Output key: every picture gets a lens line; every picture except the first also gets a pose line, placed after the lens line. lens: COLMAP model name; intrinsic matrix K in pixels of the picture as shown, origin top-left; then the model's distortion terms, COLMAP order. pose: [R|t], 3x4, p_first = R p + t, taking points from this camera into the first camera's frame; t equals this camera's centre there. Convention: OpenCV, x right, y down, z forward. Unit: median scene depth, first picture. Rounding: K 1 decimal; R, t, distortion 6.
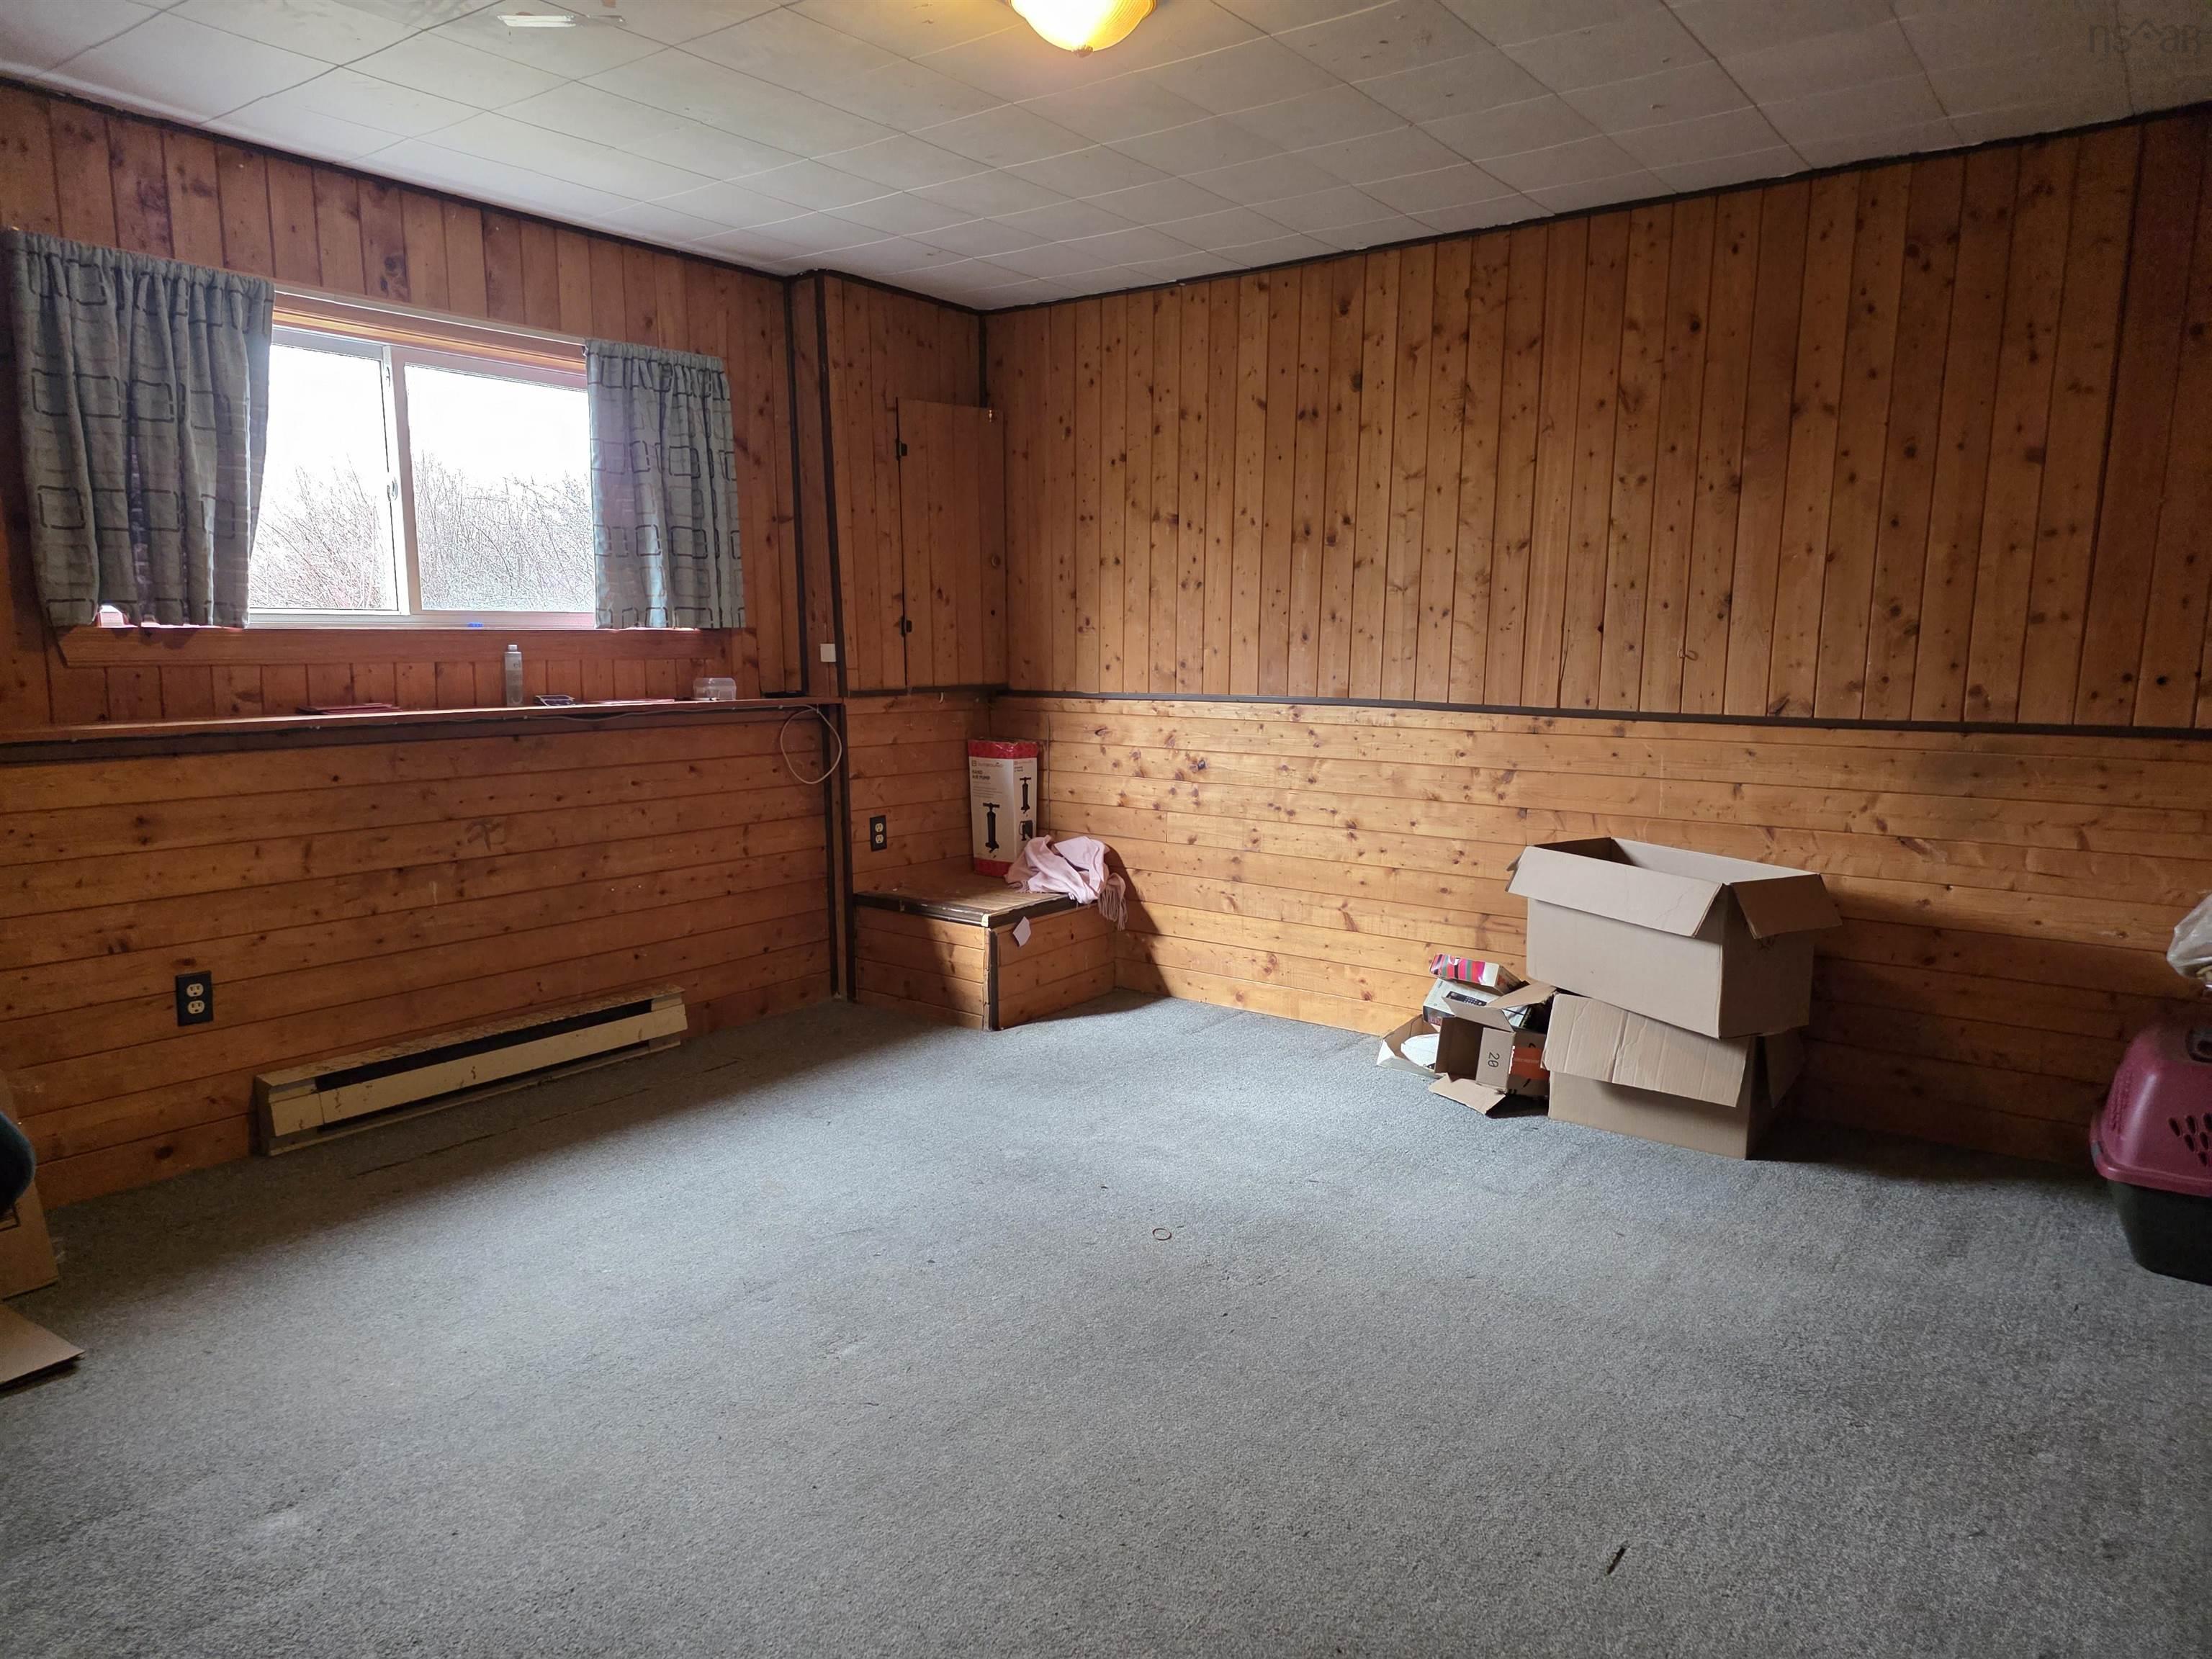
lens RADIAL K [[1468.7, 0, 1120.5], [0, 1468.7, 874.2], [0, 0, 1]] dist [0.076582, -0.068109]
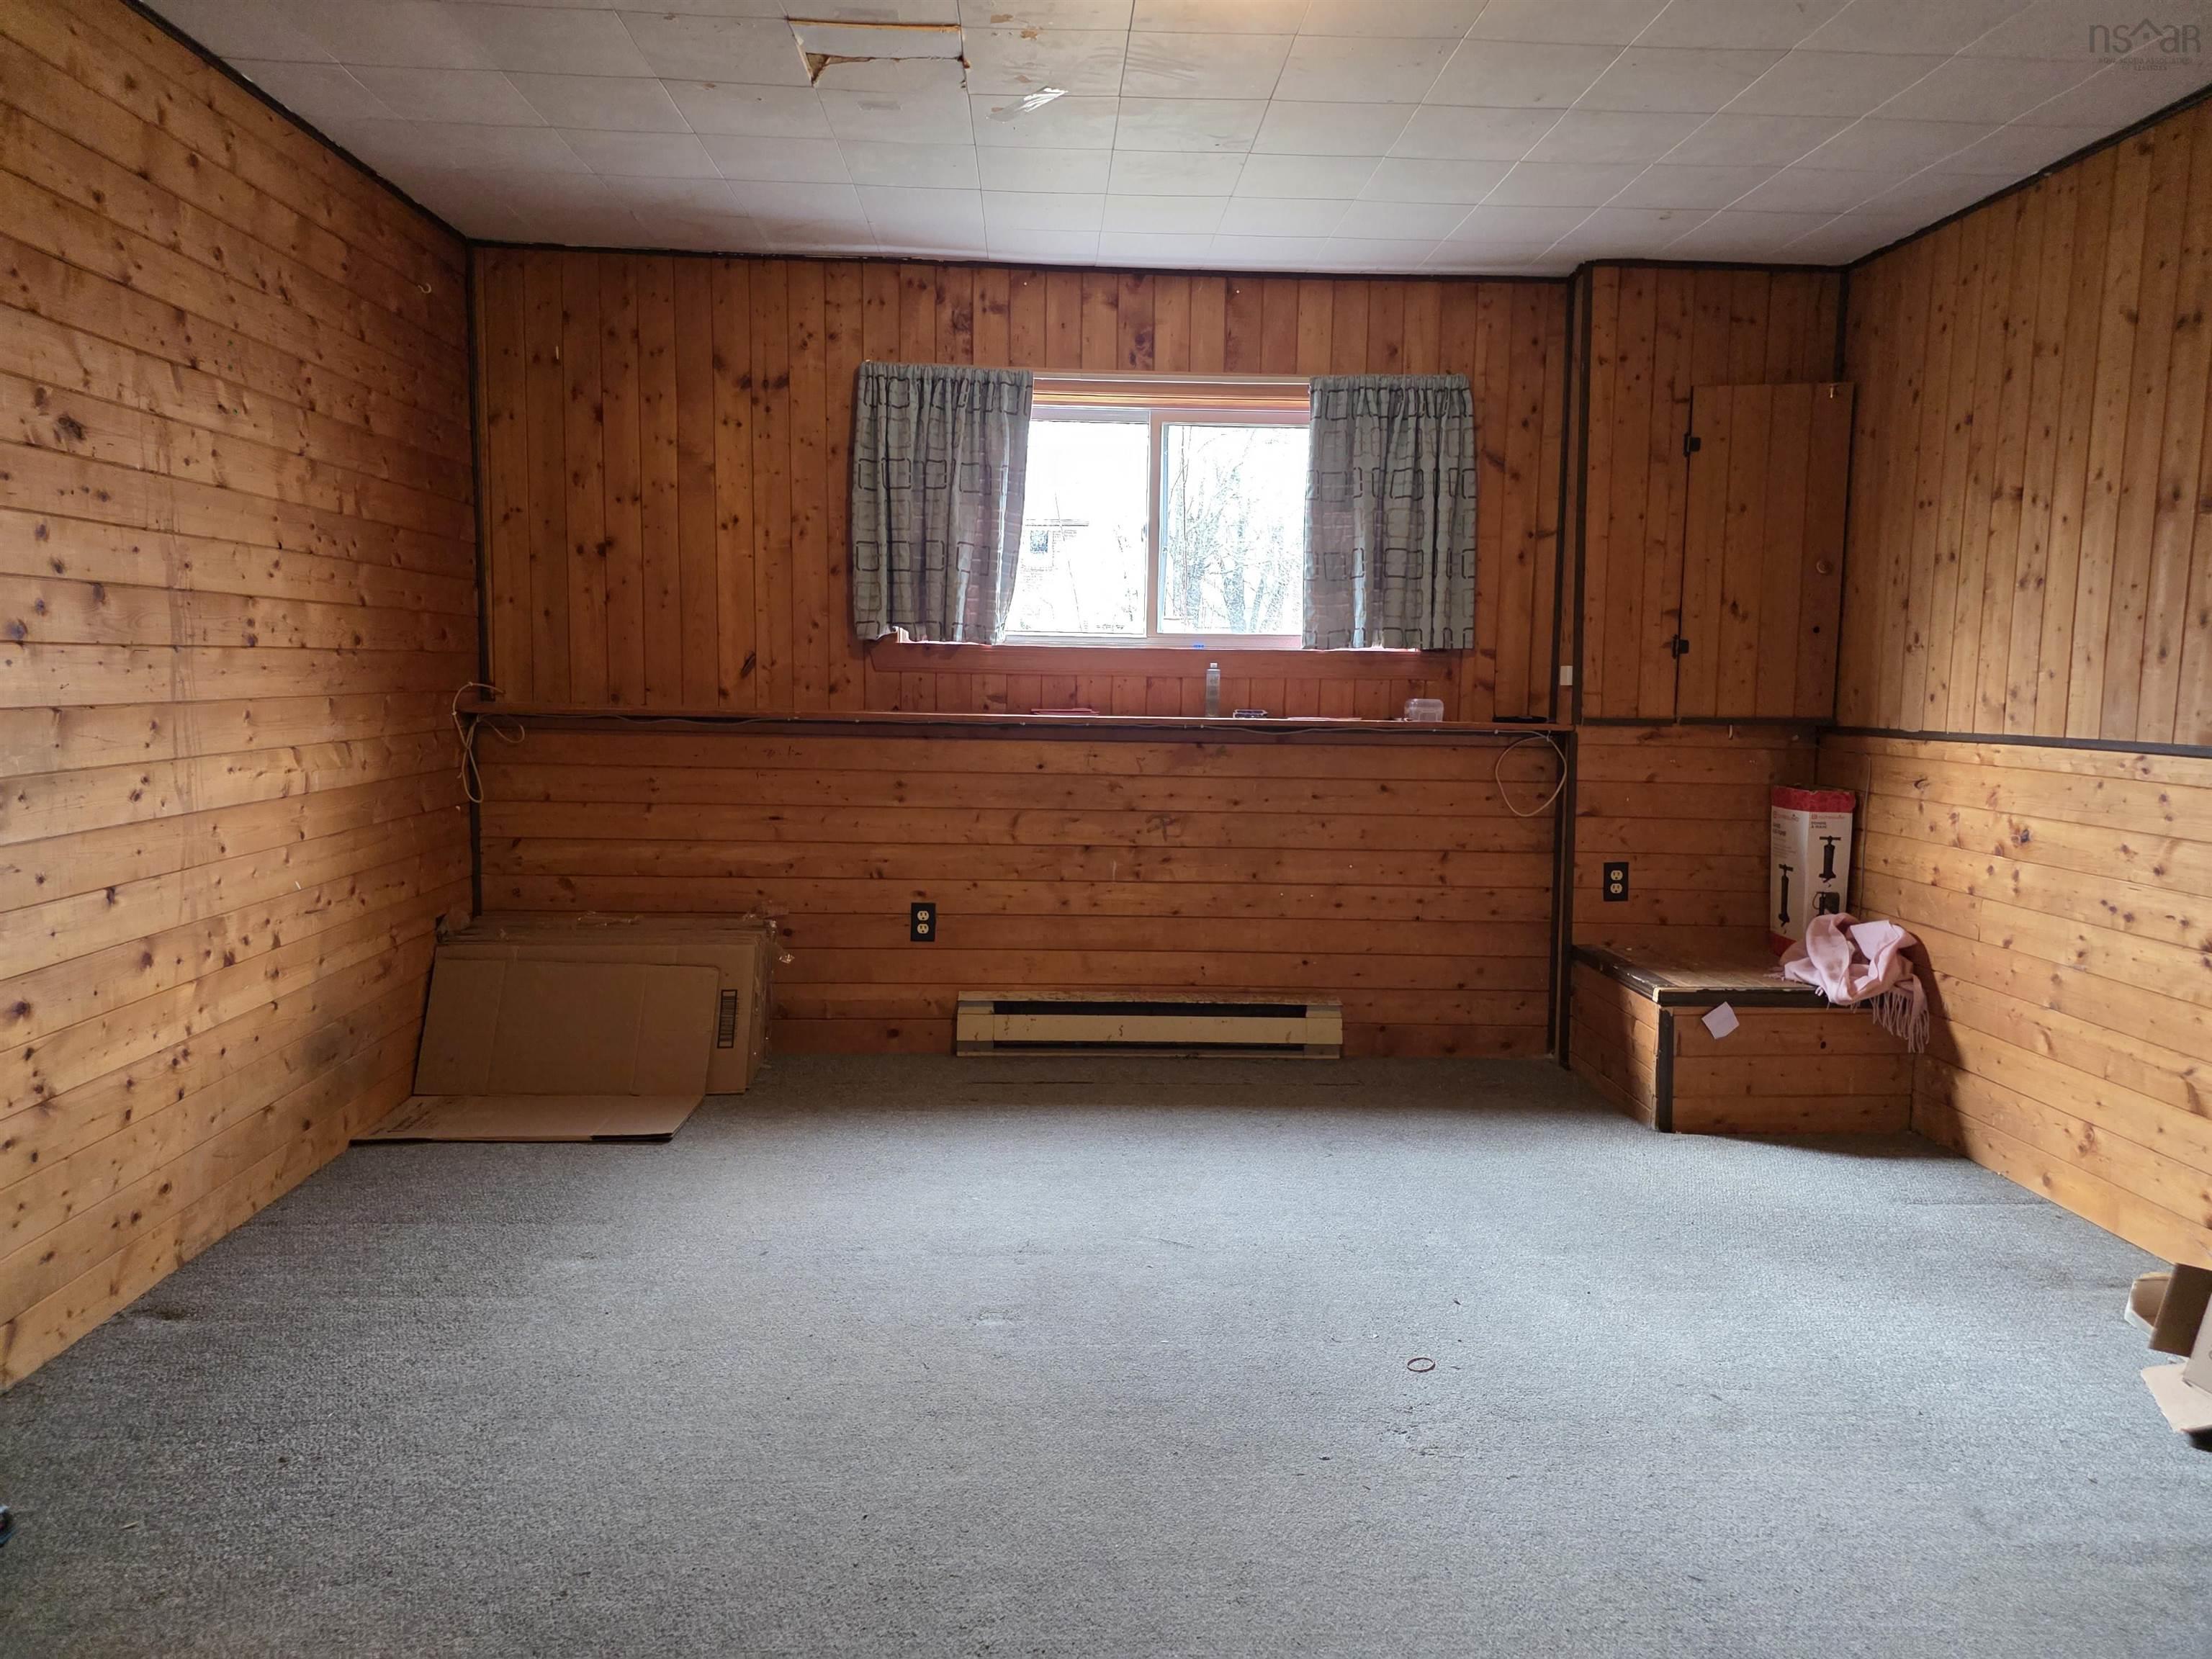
lens RADIAL K [[1468.7, 0, 1082.4], [0, 1468.7, 845.6], [0, 0, 1]] dist [0.076582, -0.068109]
pose [[0.620951, 0.098424, -0.777645, 0.366149], [-0.144676, 0.989432, 0.009705, -0.013024], [0.770382, 0.106480, 0.628628, 0.223493]]
